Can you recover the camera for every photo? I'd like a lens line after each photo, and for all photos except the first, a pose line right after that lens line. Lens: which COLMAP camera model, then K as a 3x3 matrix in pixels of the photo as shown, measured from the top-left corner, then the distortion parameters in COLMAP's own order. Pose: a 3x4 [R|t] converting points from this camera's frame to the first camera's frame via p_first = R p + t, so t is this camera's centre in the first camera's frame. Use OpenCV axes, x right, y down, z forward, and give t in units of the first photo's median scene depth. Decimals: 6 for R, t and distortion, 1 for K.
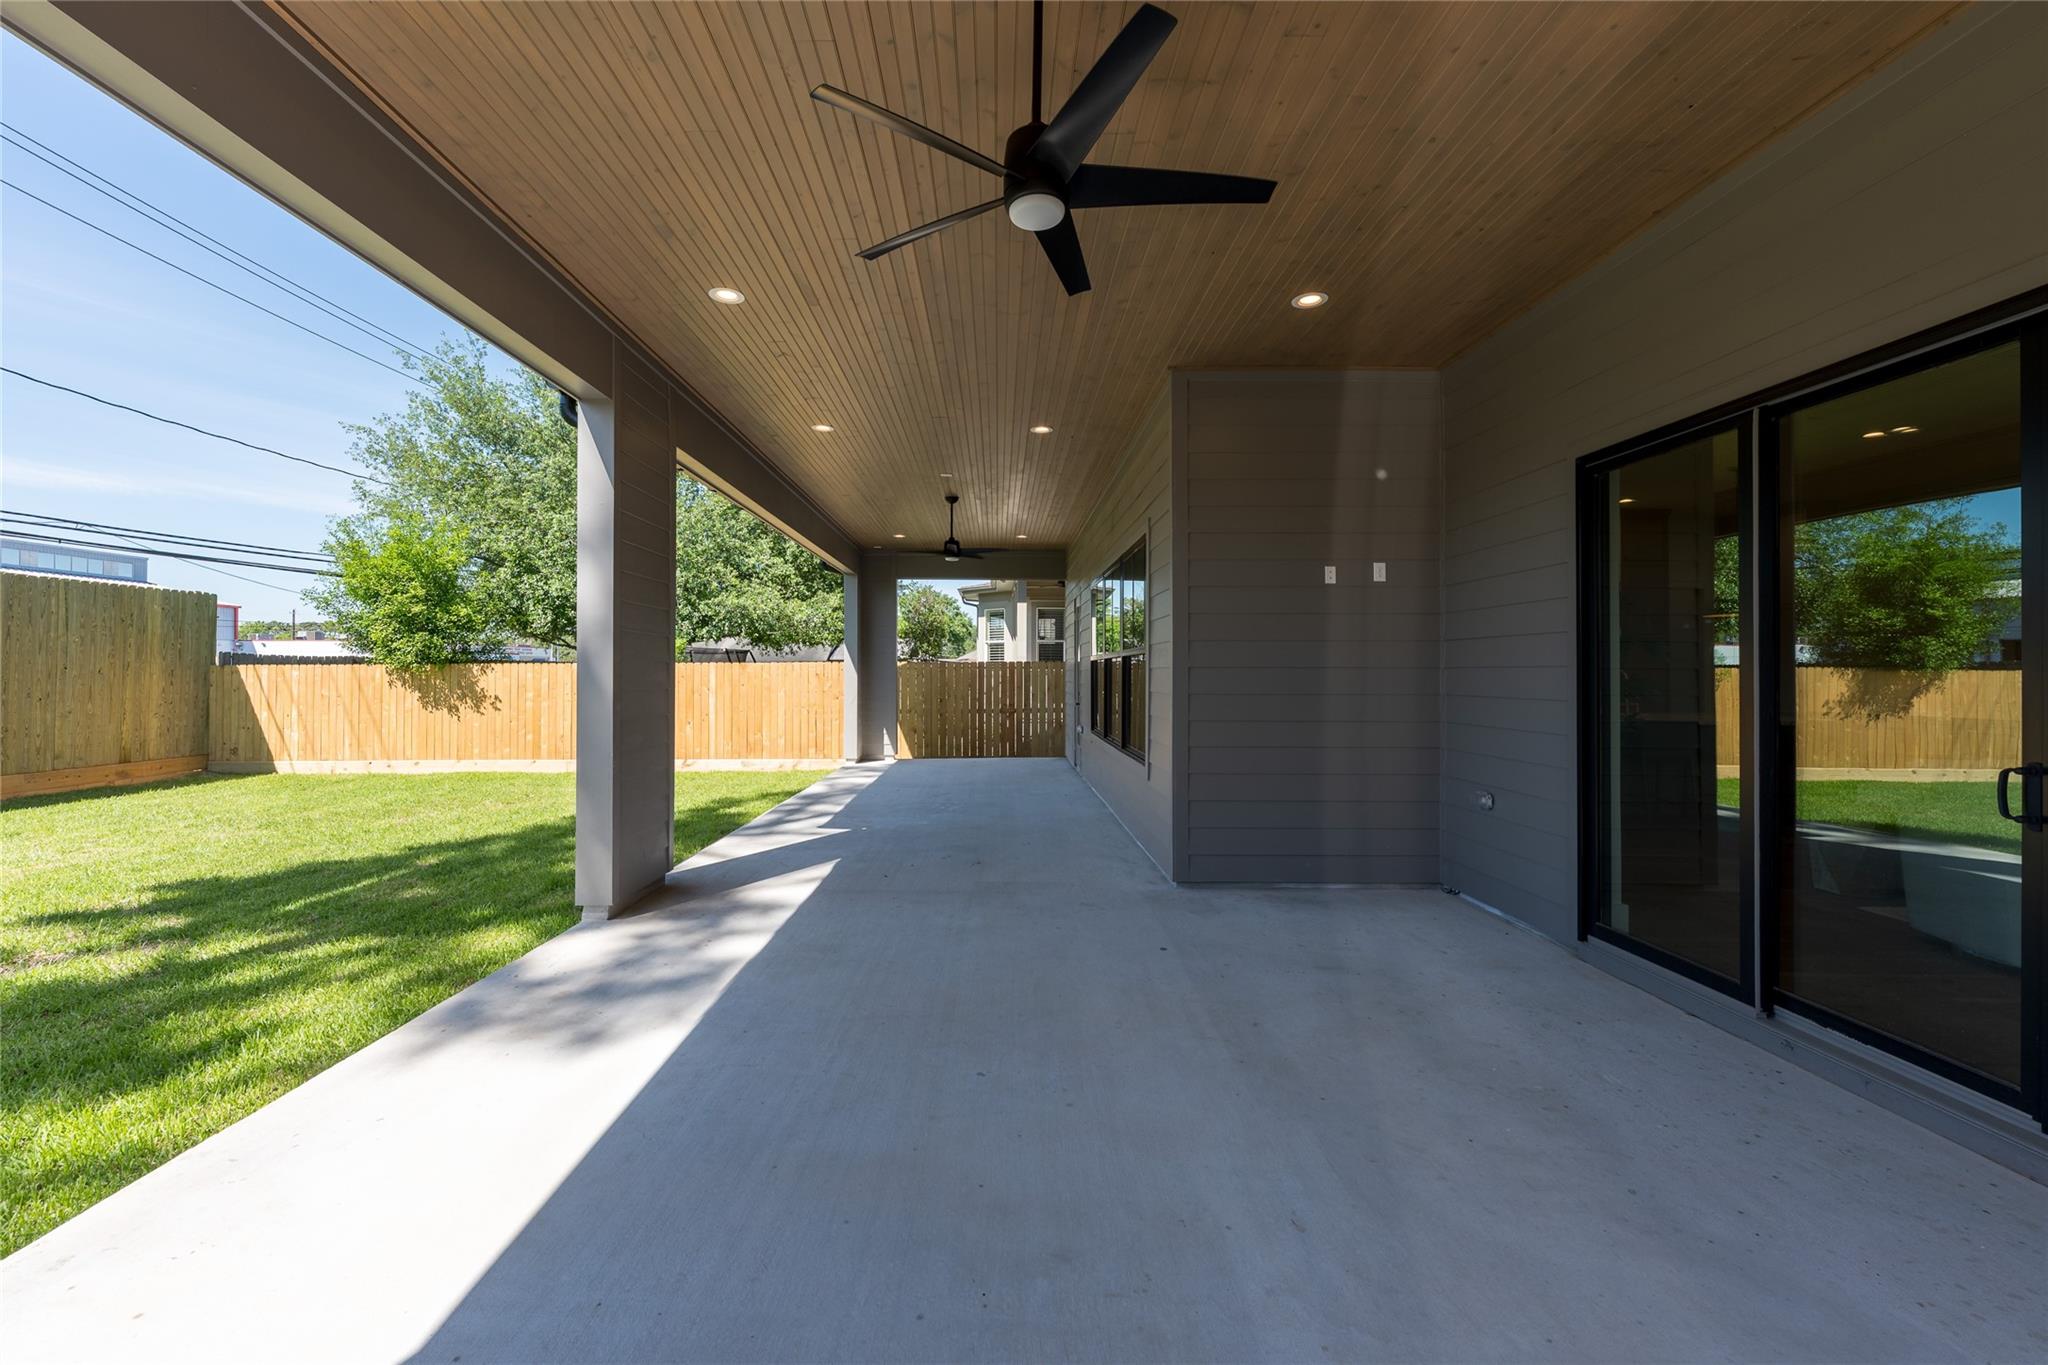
lens RADIAL K [[811.5, 0, 1034.8], [0, 811.5, 678.9], [0, 0, 1]] dist [-0.001159, 0.000040]
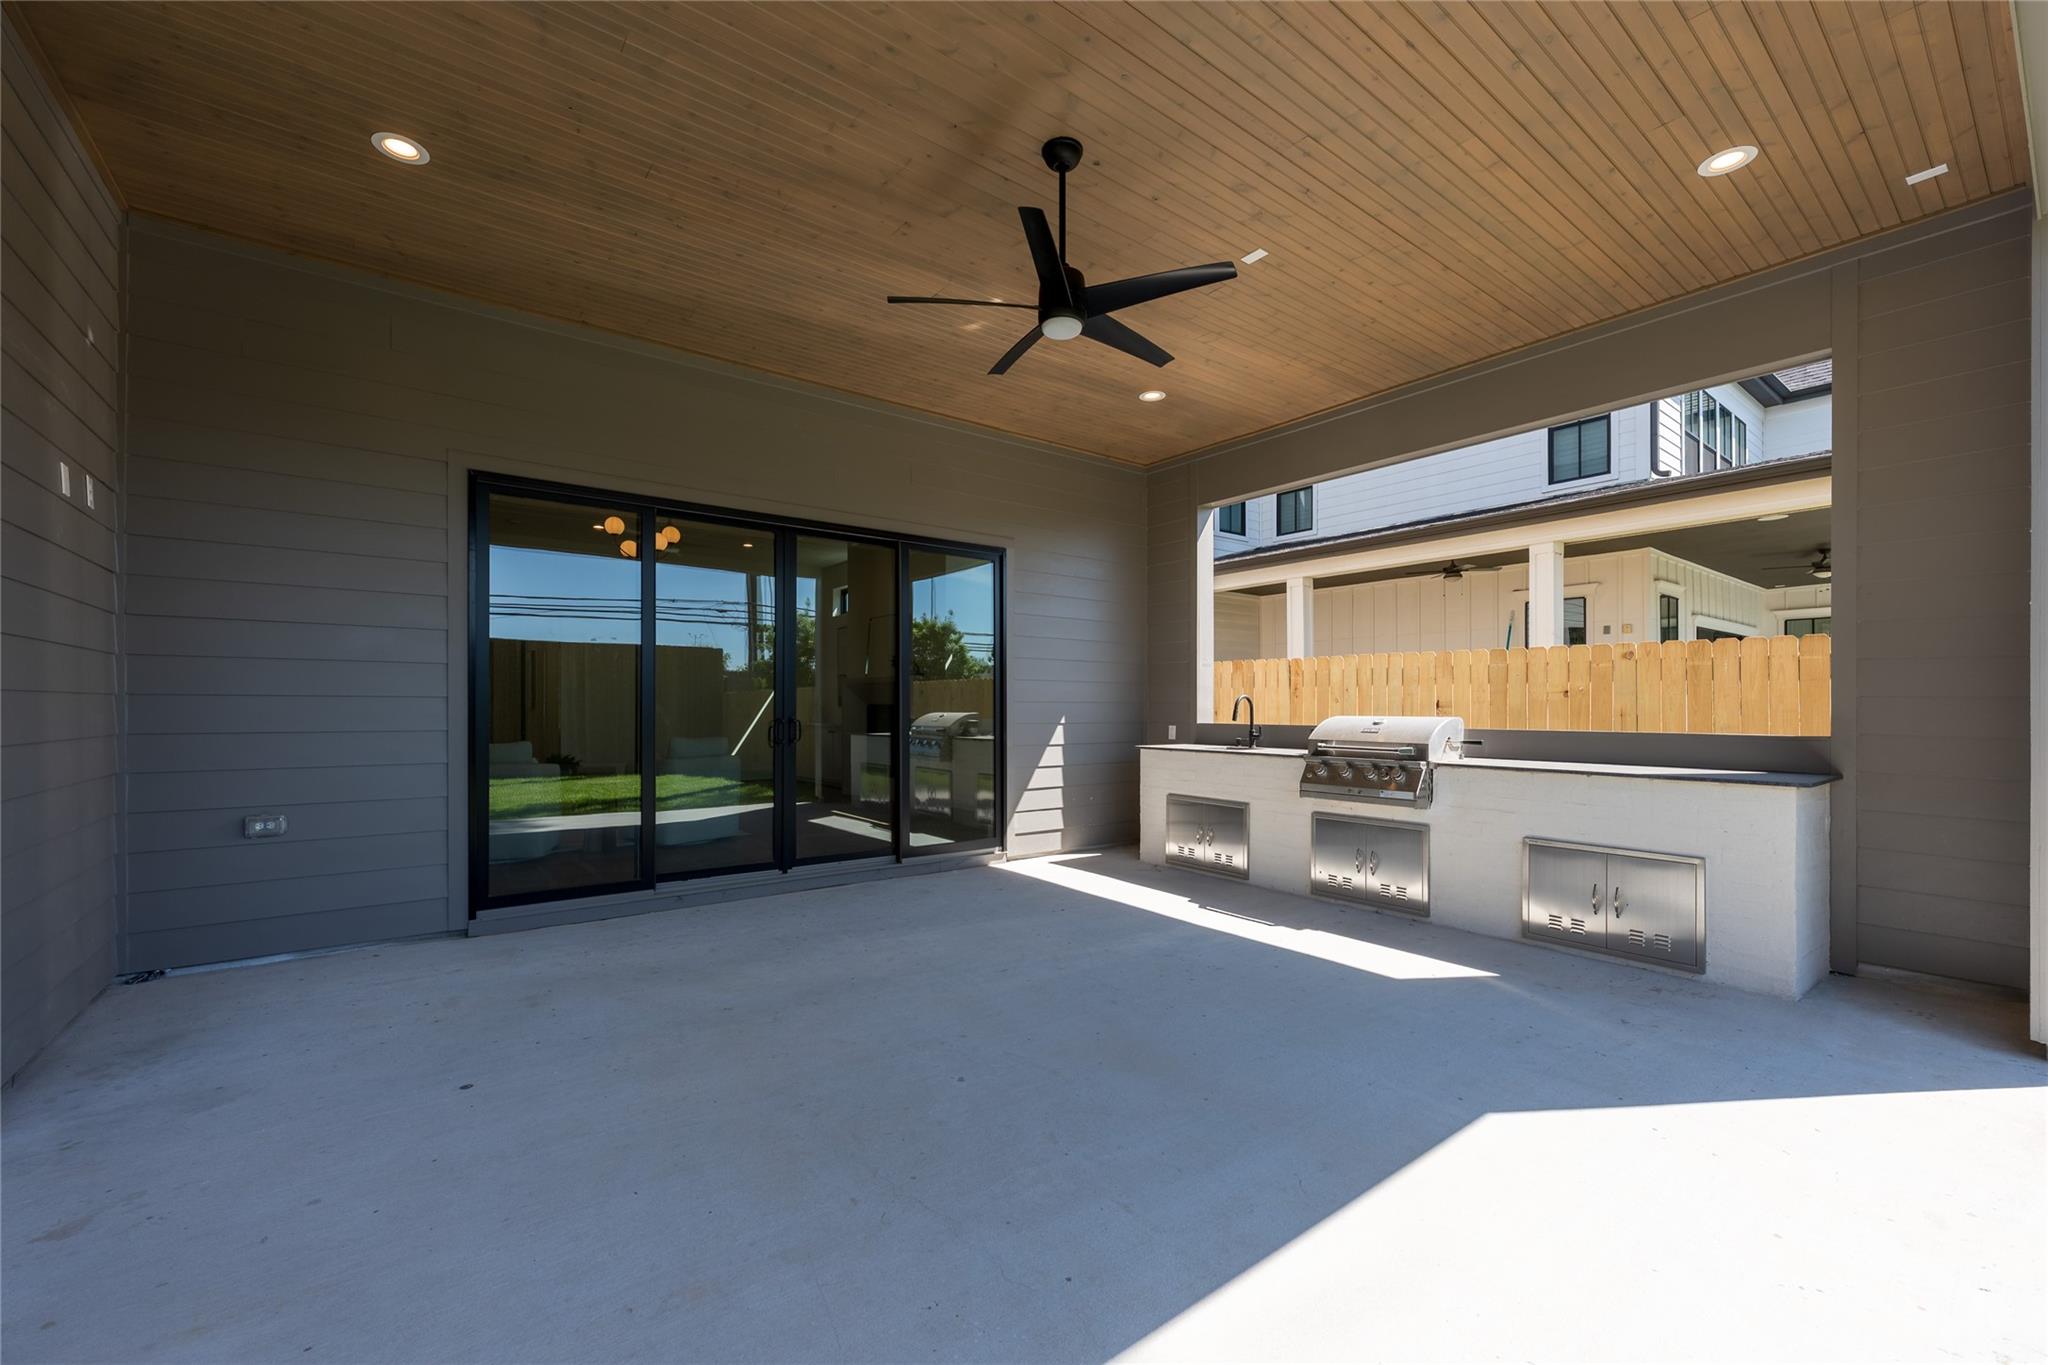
lens RADIAL K [[828.8, 0, 1047.0], [0, 828.8, 686.7], [0, 0, 1]] dist [-0.002643, -0.000140]
pose [[-0.590310, 0.012377, 0.807082, -0.788437], [0.009573, 0.999919, -0.008333, 0.035087], [-0.807120, 0.002808, -0.590381, 1.216073]]
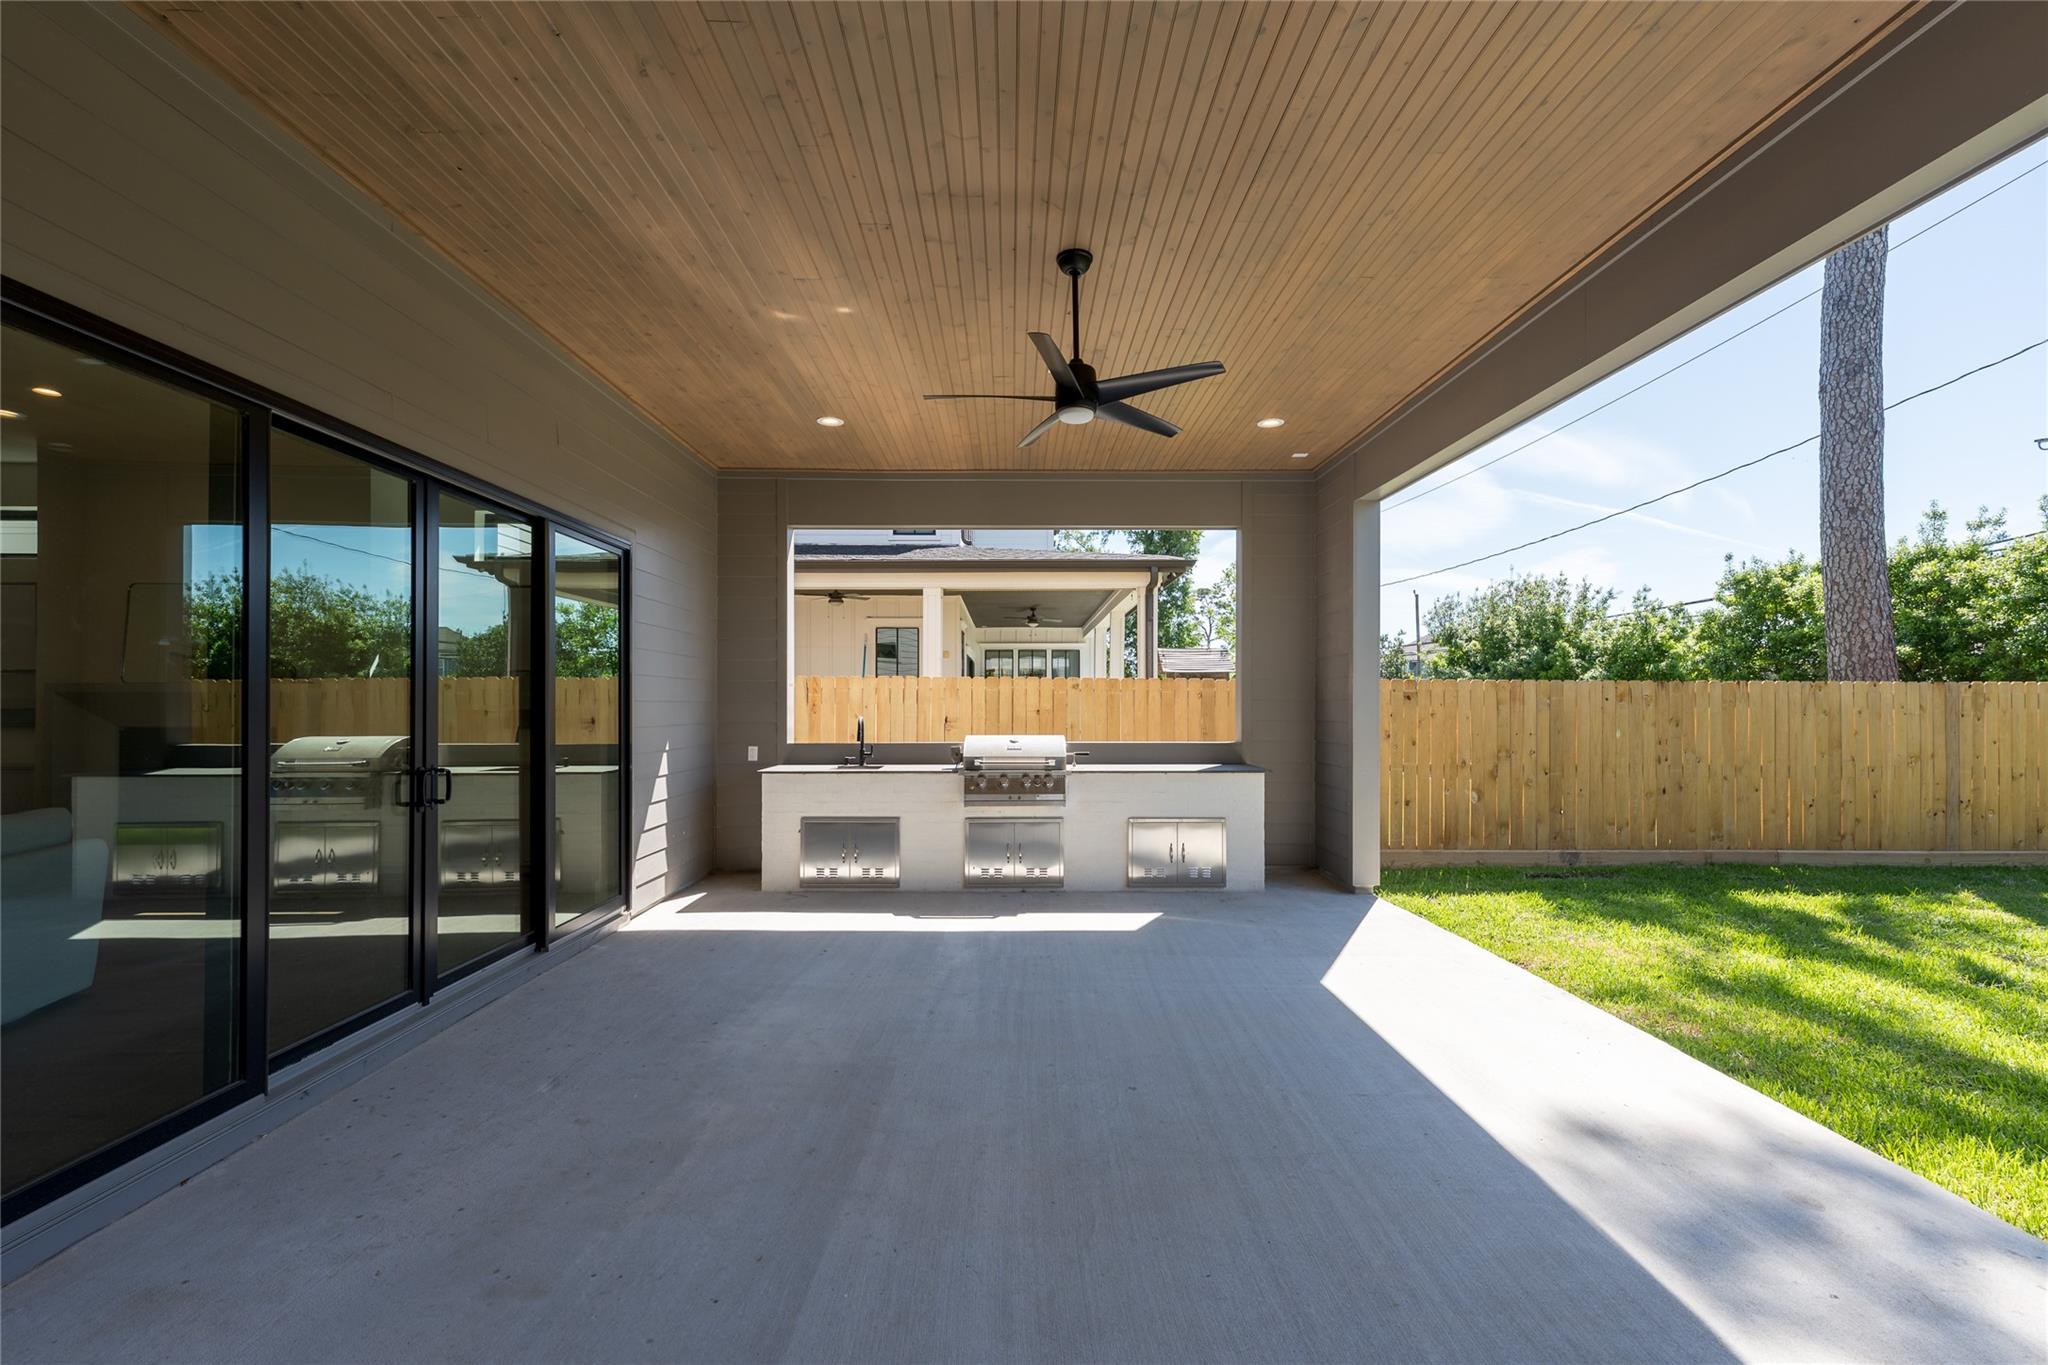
lens RADIAL K [[811.5, 0, 1034.8], [0, 811.5, 678.9], [0, 0, 1]] dist [-0.001159, 0.000040]
pose [[-0.999958, -0.006721, 0.006279, 0.054814], [-0.006797, 0.999904, -0.012071, -0.029654], [-0.006197, -0.012113, -0.999907, 1.723393]]
